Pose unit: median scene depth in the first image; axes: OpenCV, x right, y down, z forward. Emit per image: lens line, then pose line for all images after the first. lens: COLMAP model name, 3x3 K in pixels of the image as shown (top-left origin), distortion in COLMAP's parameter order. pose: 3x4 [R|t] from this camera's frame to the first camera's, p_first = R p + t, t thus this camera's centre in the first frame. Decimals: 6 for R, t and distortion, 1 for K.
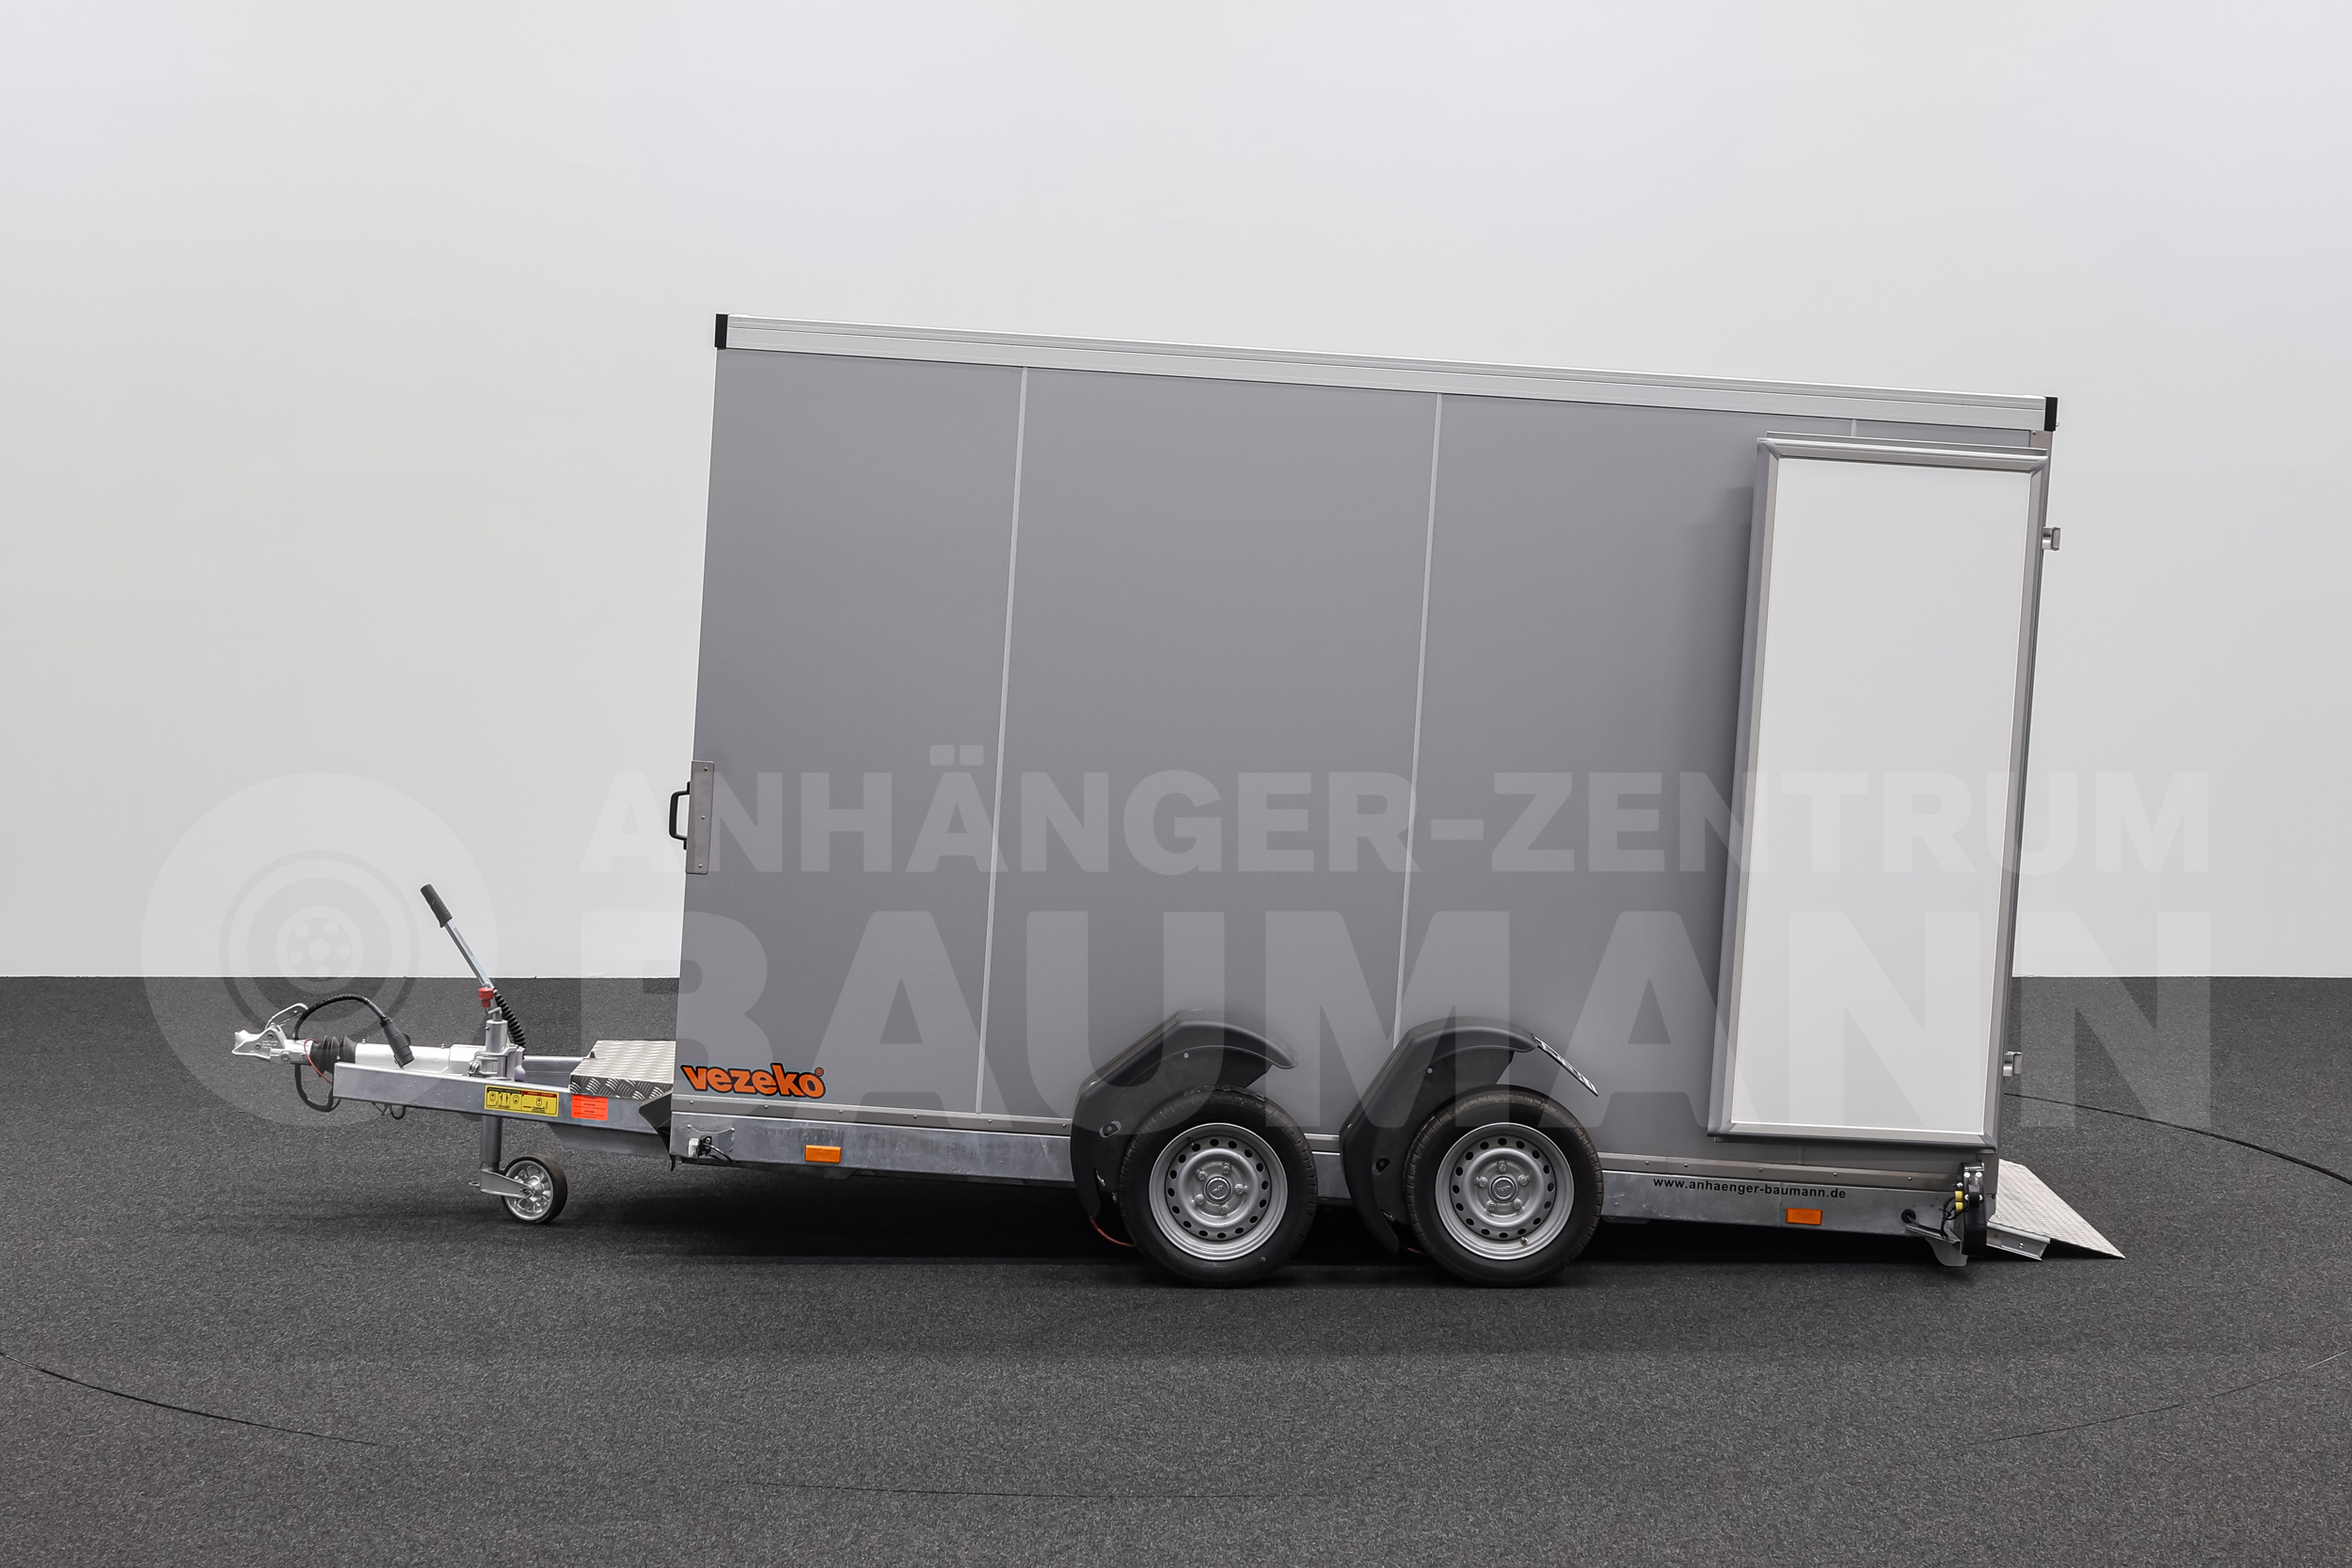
lens RADIAL K [[5087.9, 0, 1176.0], [0, 5087.9, 784.0], [0, 0, 1]] dist [-0.031103, -0.252171]
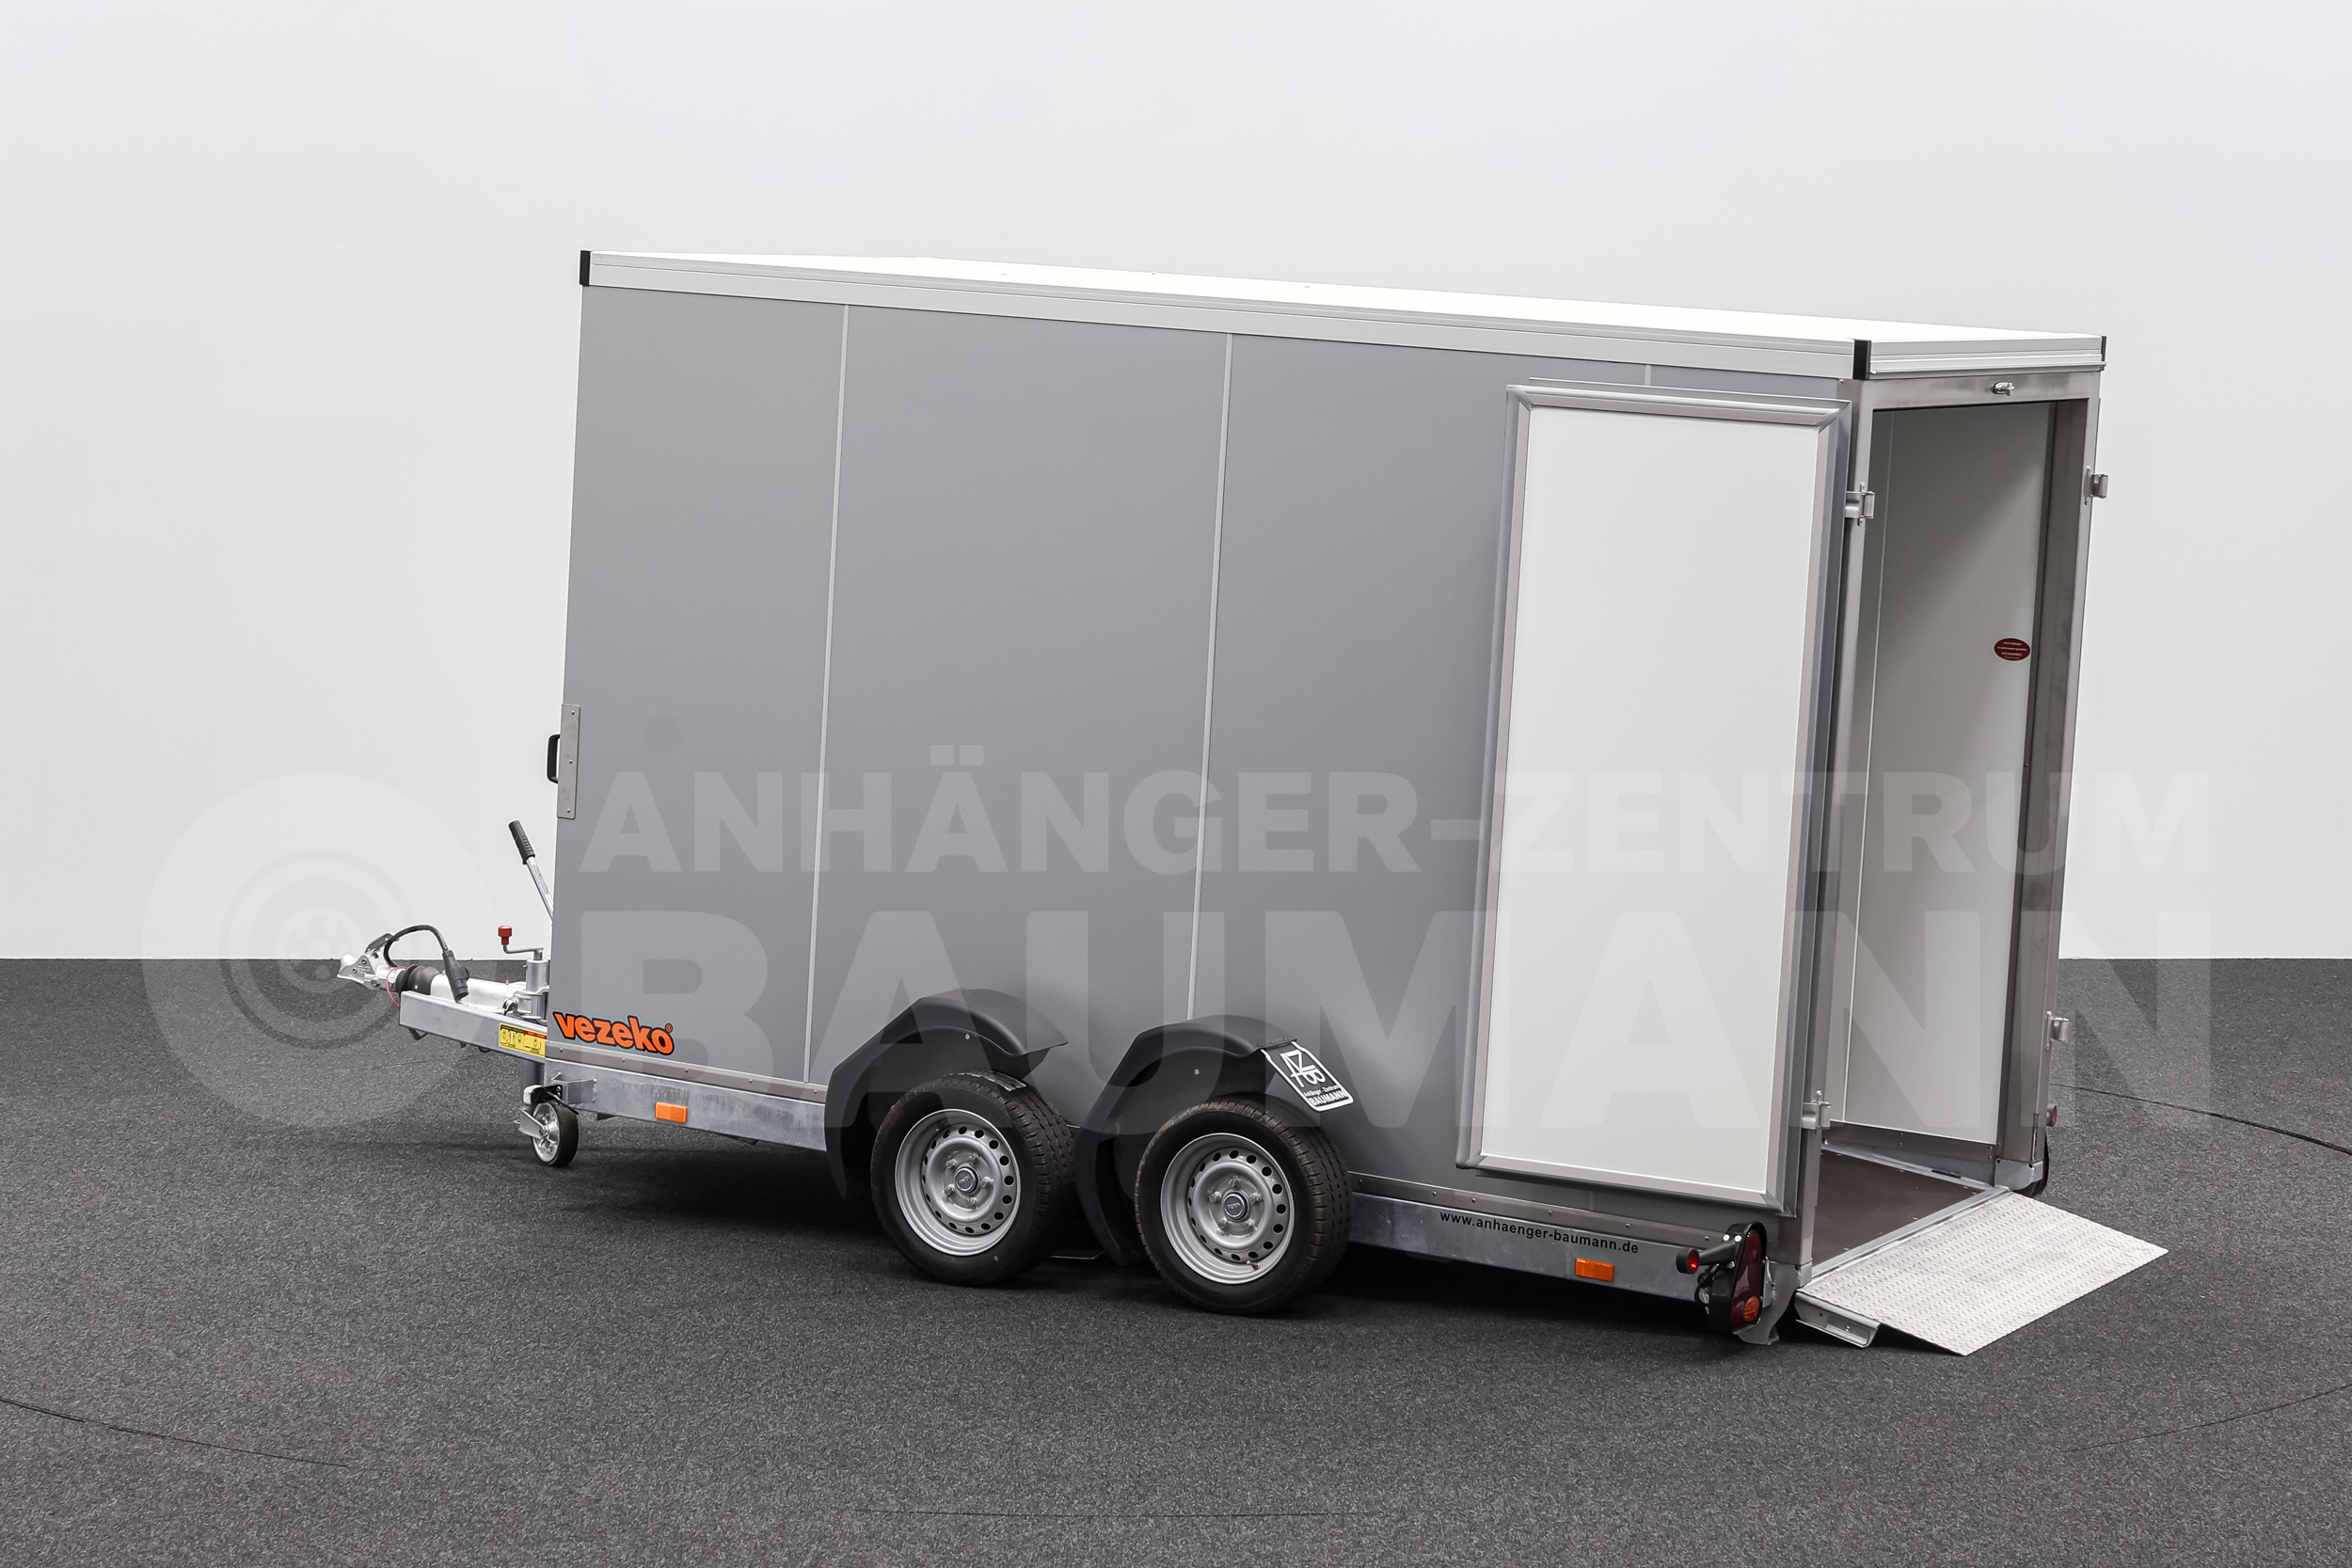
lens RADIAL K [[5087.9, 0, 1176.0], [0, 5087.9, 784.0], [0, 0, 1]] dist [-0.031103, -0.252171]
pose [[0.873155, 0.046212, -0.485247, 0.488188], [-0.046816, 0.998844, 0.010882, -0.005400], [0.485190, 0.013215, 0.874309, 0.193405]]
